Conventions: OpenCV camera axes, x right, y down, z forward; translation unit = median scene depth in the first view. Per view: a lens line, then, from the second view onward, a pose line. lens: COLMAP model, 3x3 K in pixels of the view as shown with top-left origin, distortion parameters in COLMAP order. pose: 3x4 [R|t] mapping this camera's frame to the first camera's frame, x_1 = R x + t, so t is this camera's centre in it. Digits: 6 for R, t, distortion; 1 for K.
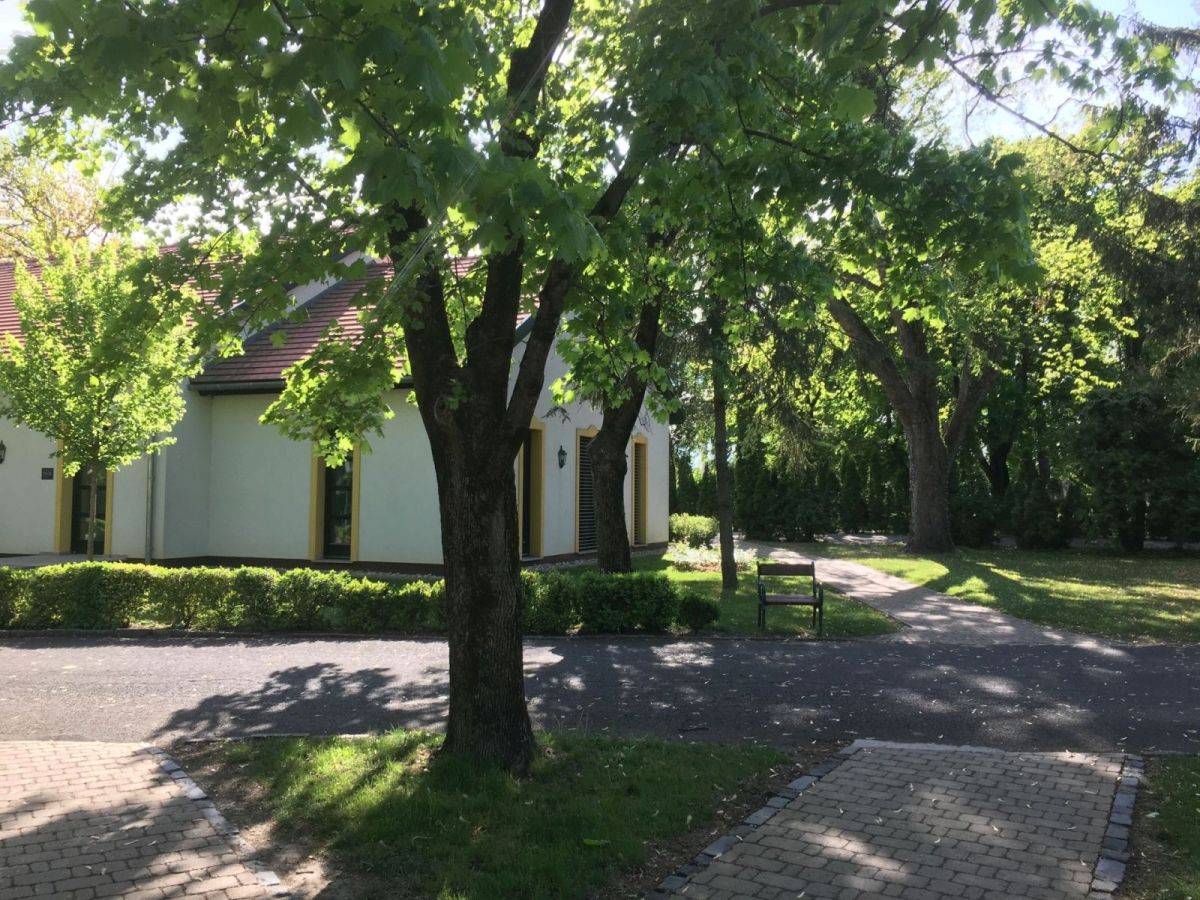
lens RADIAL K [[1036.1, 0, 595.1], [0, 1036.1, 447.2], [0, 0, 1]] dist [0.083990, -0.122625]
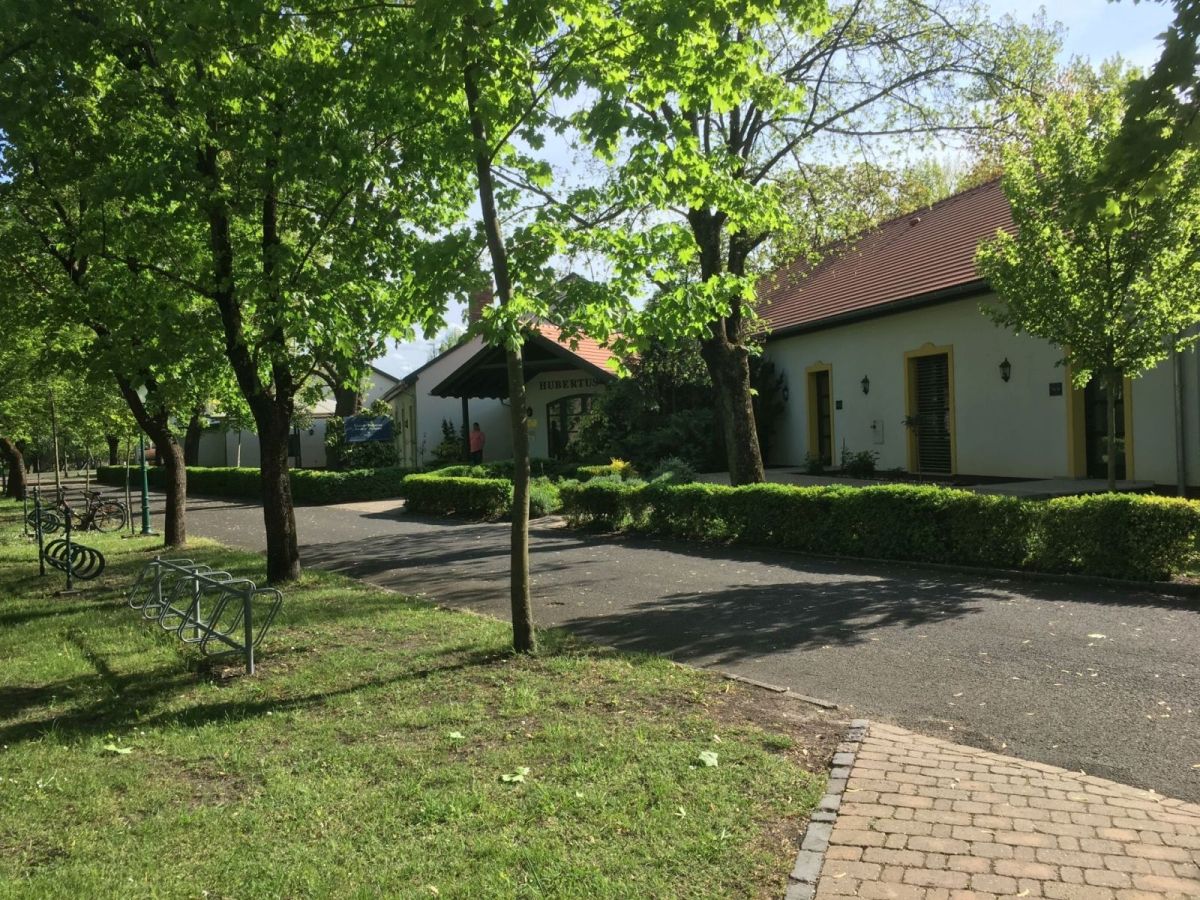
lens RADIAL K [[1036.1, 0, 595.1], [0, 1036.1, 447.2], [0, 0, 1]] dist [0.083990, -0.122625]
pose [[0.621489, -0.023546, -0.783069, -0.092296], [0.083995, 0.995789, 0.036721, 0.011476], [0.778907, -0.088595, 0.620850, 0.185535]]
